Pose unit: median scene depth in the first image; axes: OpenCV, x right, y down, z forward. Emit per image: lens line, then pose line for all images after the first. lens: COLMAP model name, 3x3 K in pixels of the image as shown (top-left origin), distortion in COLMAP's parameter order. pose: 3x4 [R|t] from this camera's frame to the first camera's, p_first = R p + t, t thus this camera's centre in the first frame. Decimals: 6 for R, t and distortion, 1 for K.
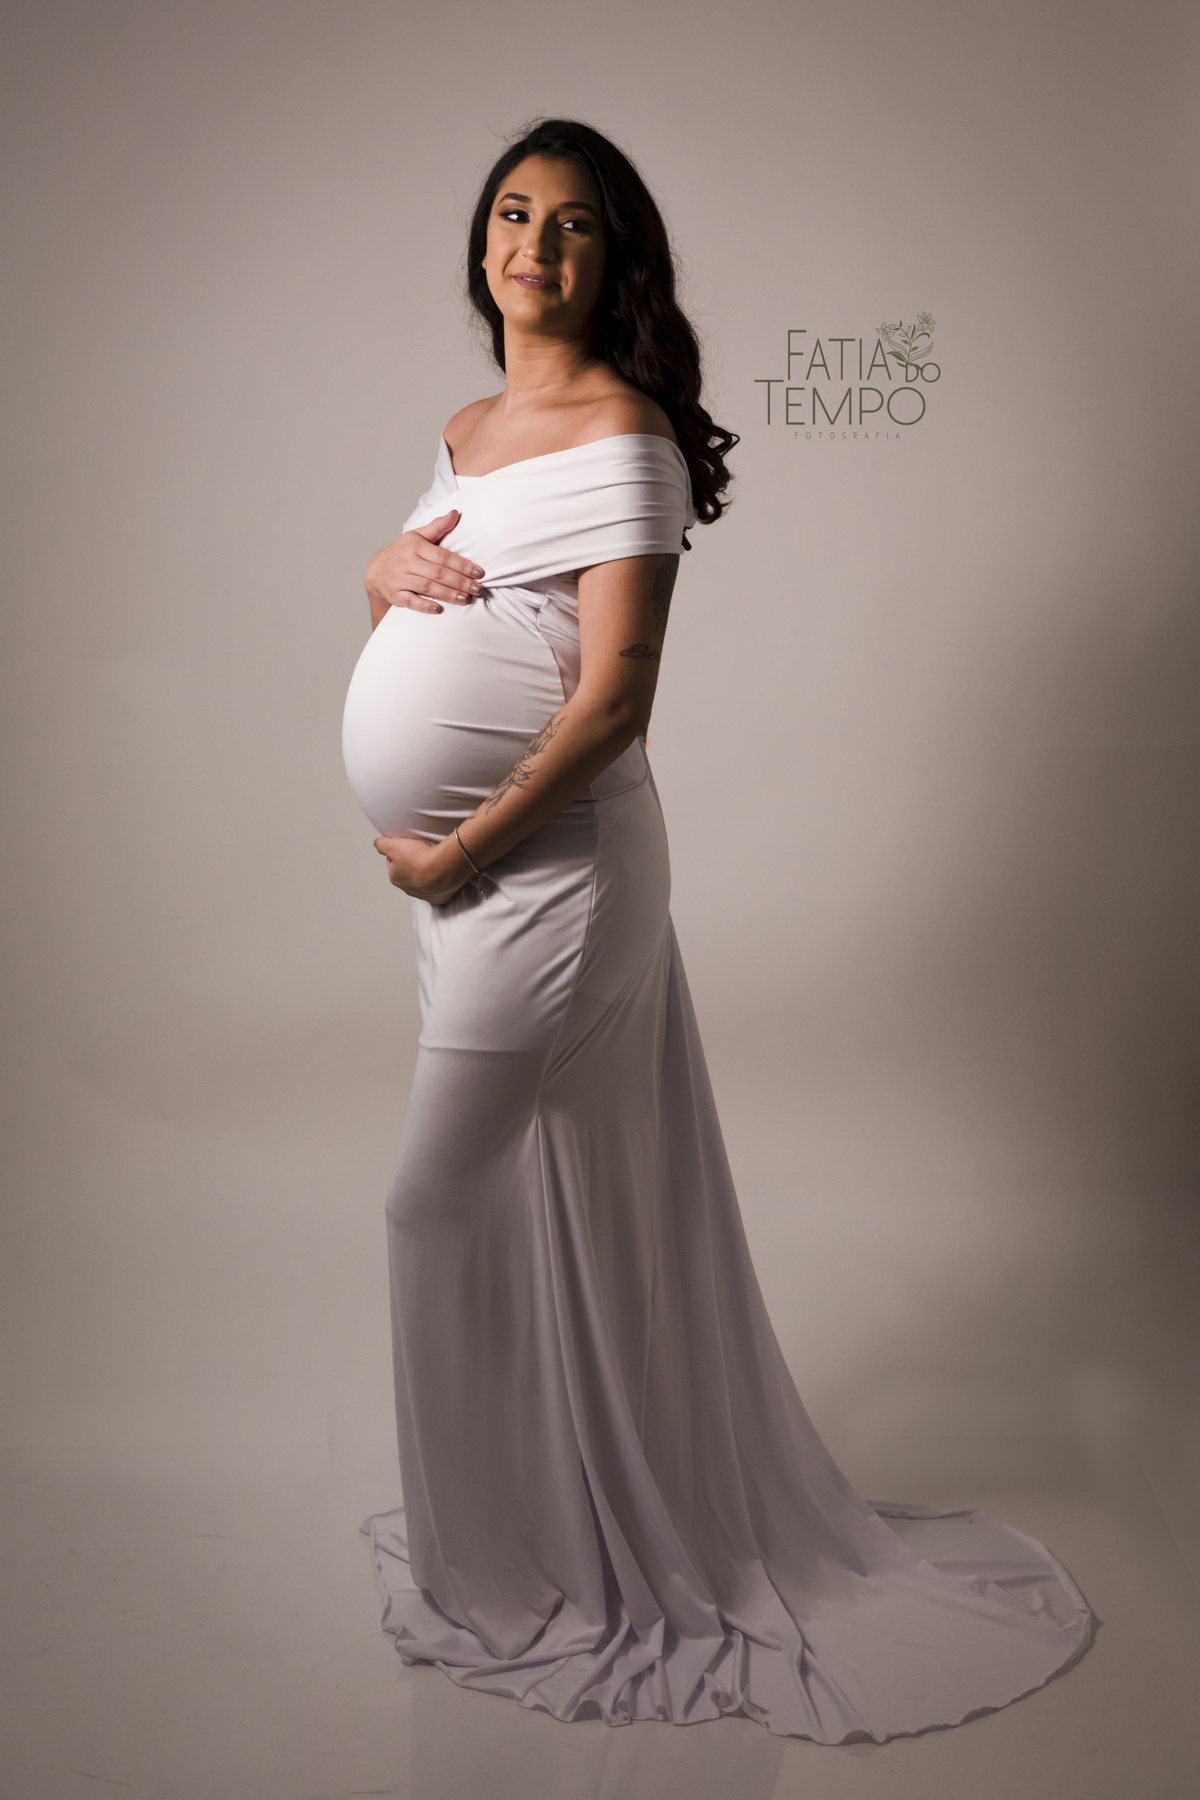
lens RADIAL K [[2656.9, 0, 604.8], [0, 2656.9, 900.2], [0, 0, 1]] dist [0.048089, 0.000000]
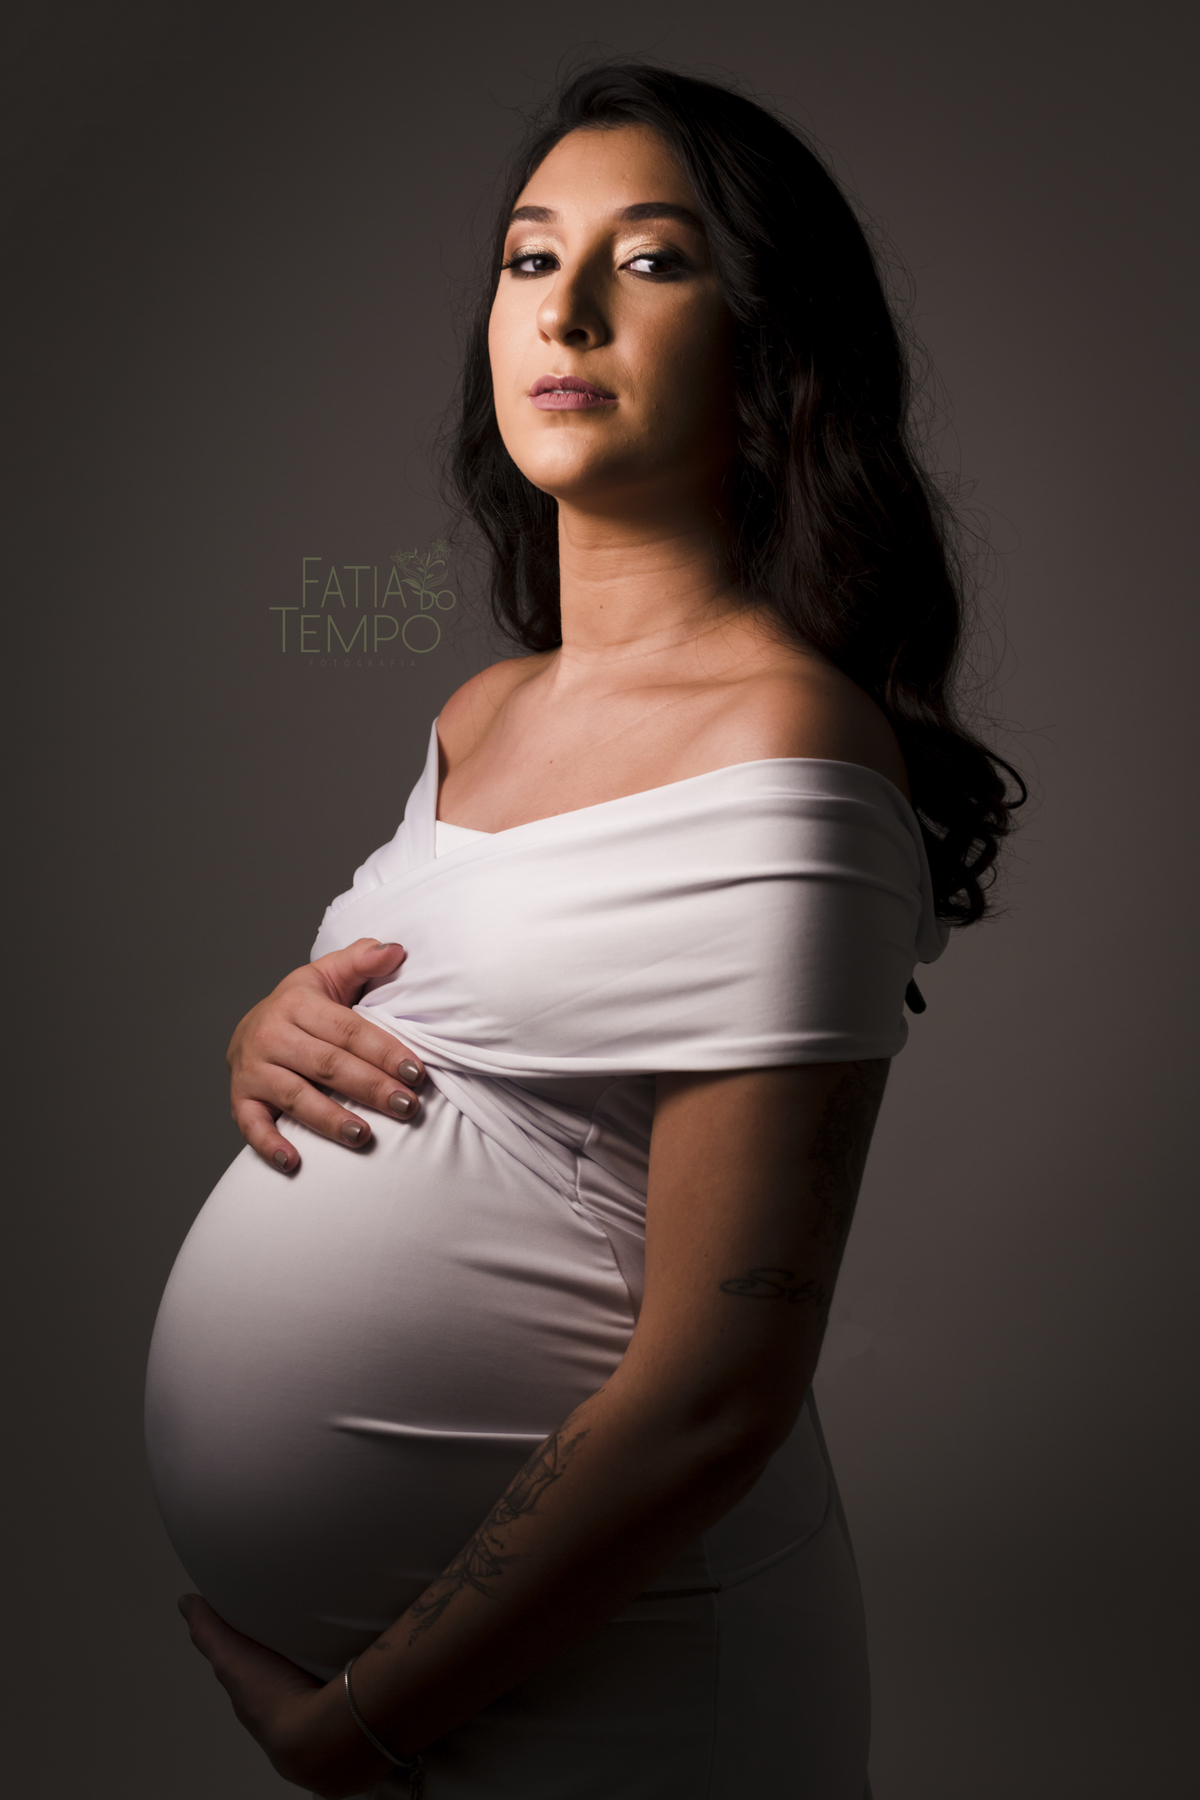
lens RADIAL K [[2656.9, 0, 595.9], [0, 2656.9, 898.3], [0, 0, 1]] dist [0.048089, 0.000000]
pose [[0.994564, 0.047912, -0.092445, 0.019200], [-0.055749, 0.994894, -0.084136, -0.112248], [0.087942, 0.088833, 0.992157, 0.550225]]
